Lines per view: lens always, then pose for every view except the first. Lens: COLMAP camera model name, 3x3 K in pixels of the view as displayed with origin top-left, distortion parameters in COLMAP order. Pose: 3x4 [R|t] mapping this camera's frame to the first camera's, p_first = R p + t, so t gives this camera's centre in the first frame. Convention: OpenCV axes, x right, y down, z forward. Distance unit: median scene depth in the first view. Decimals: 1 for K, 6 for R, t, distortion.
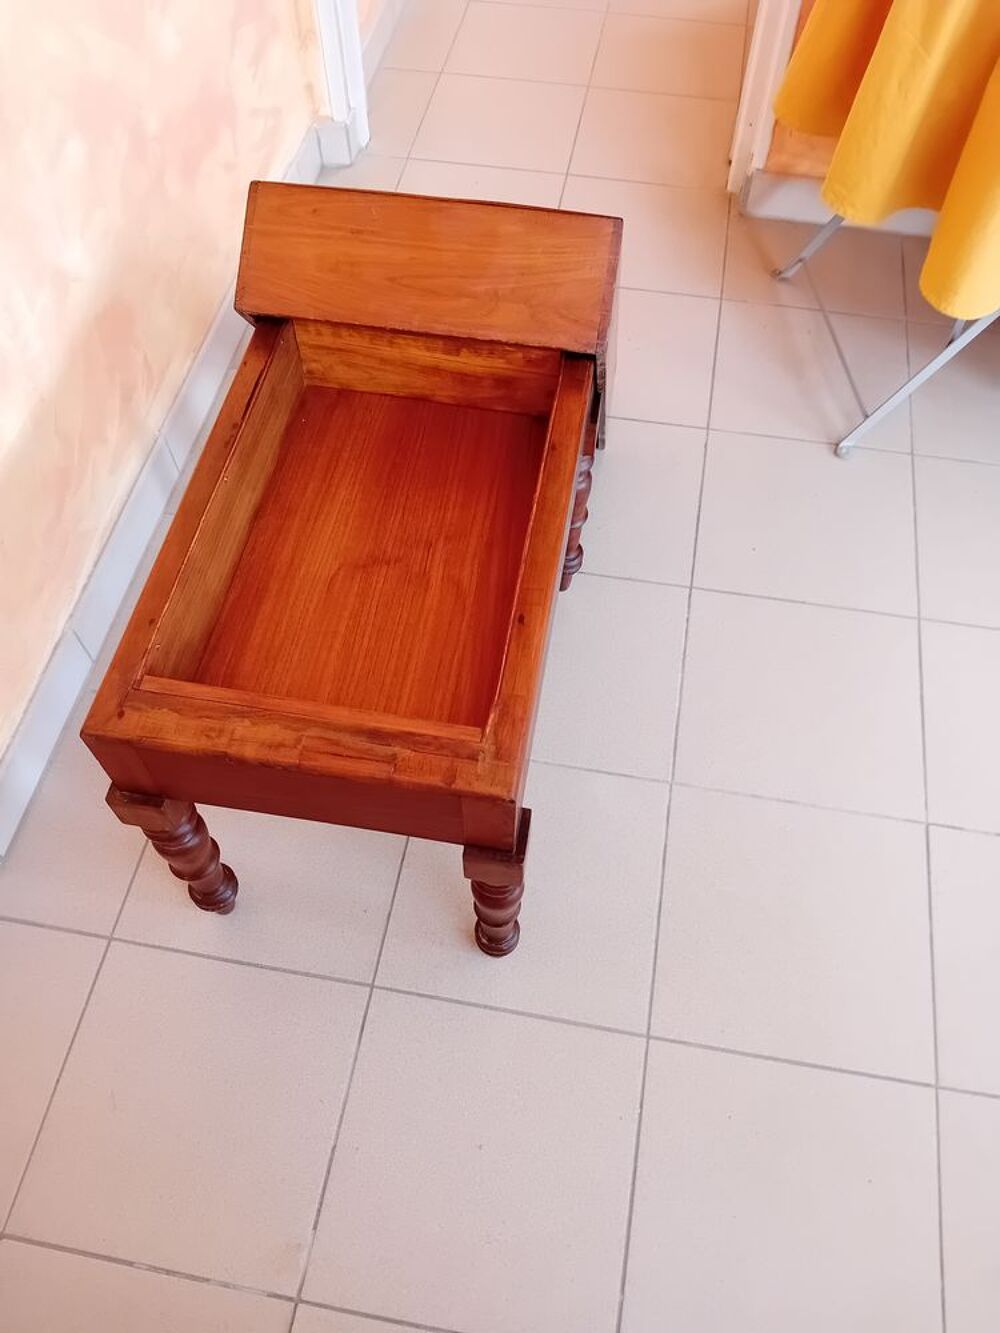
lens RADIAL K [[1024.3, 0, 497.7], [0, 1024.3, 657.5], [0, 0, 1]] dist [0.016192, -0.068156]
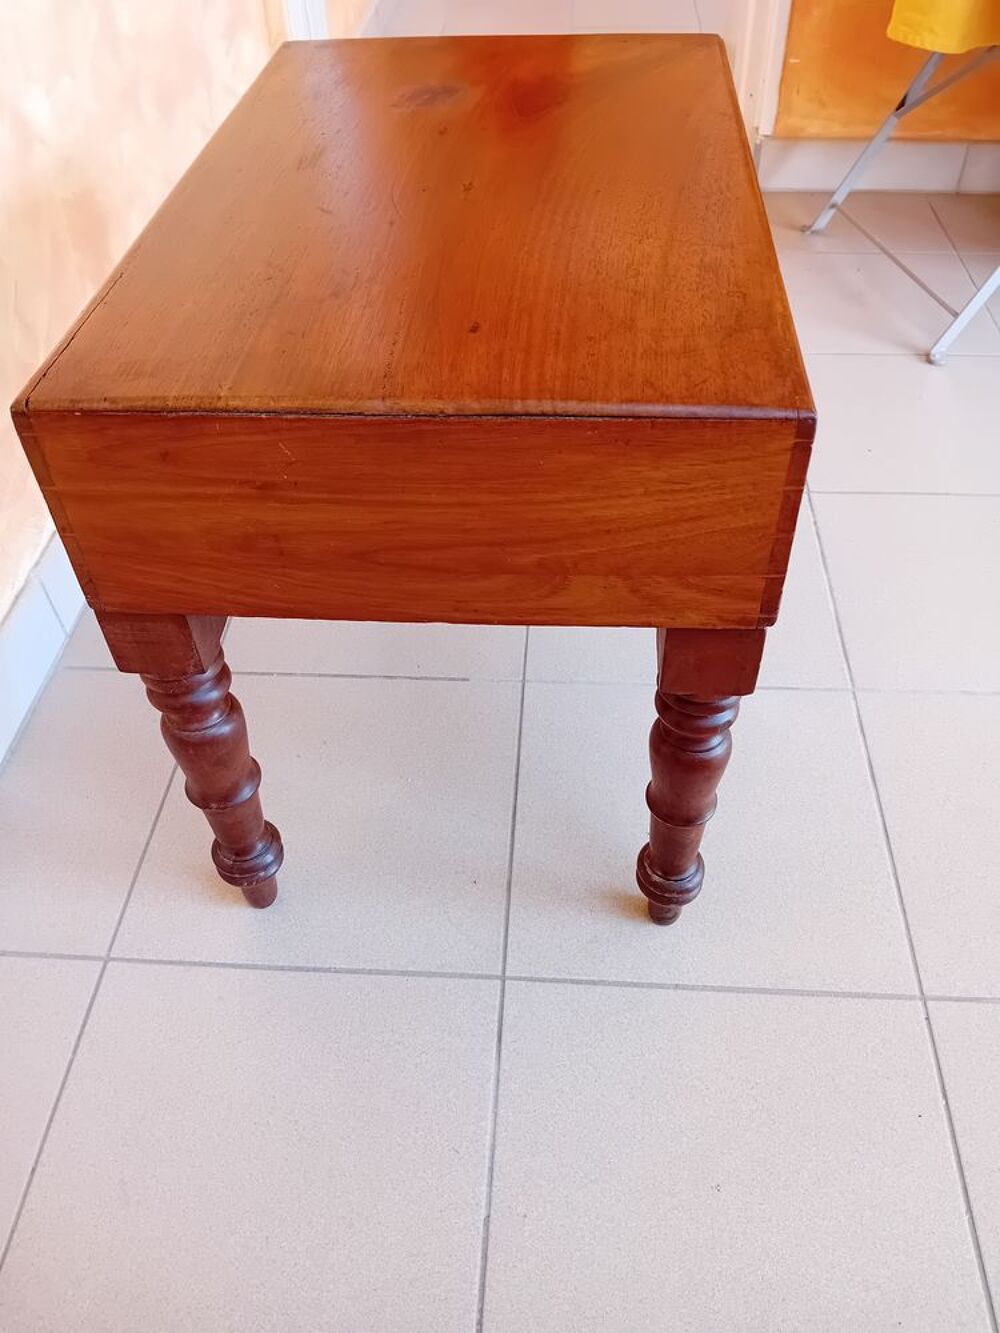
lens RADIAL K [[1024.3, 0, 497.5], [0, 1024.3, 664.3], [0, 0, 1]] dist [0.016192, -0.068156]
pose [[0.993811, -0.100327, 0.047689, -0.139687], [0.107876, 0.974075, -0.198847, 0.257176], [-0.026503, 0.202761, 0.978870, 0.303705]]
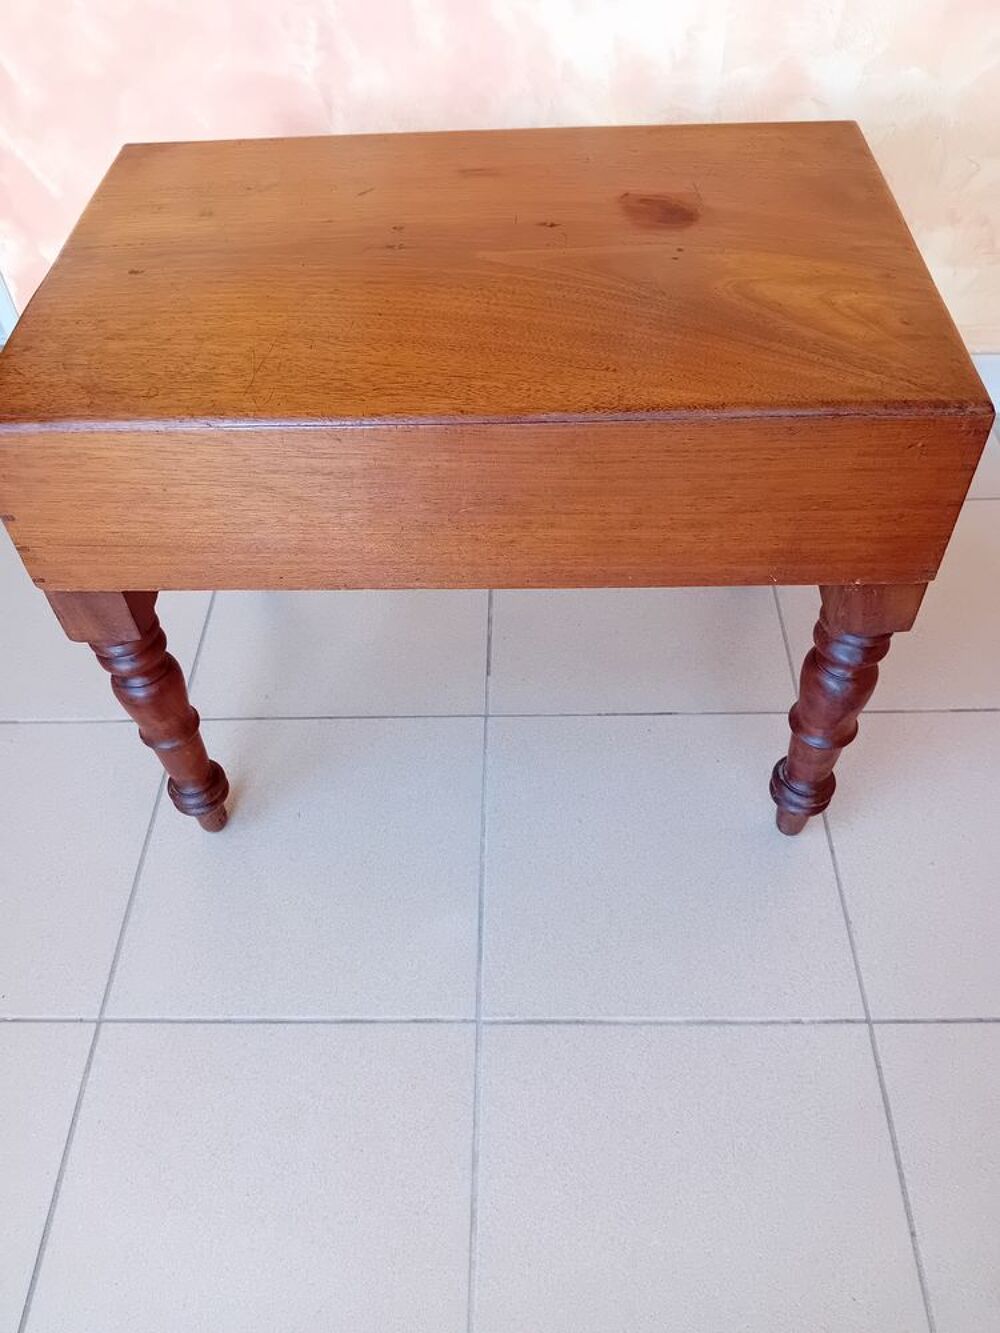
lens RADIAL K [[1024.3, 0, 492.9], [0, 1024.3, 669.7], [0, 0, 1]] dist [0.016192, -0.068156]
pose [[0.161438, 0.746414, -0.645603, 0.477448], [-0.808014, 0.475567, 0.347777, -0.238996], [0.566613, 0.465512, 0.679888, 0.532026]]
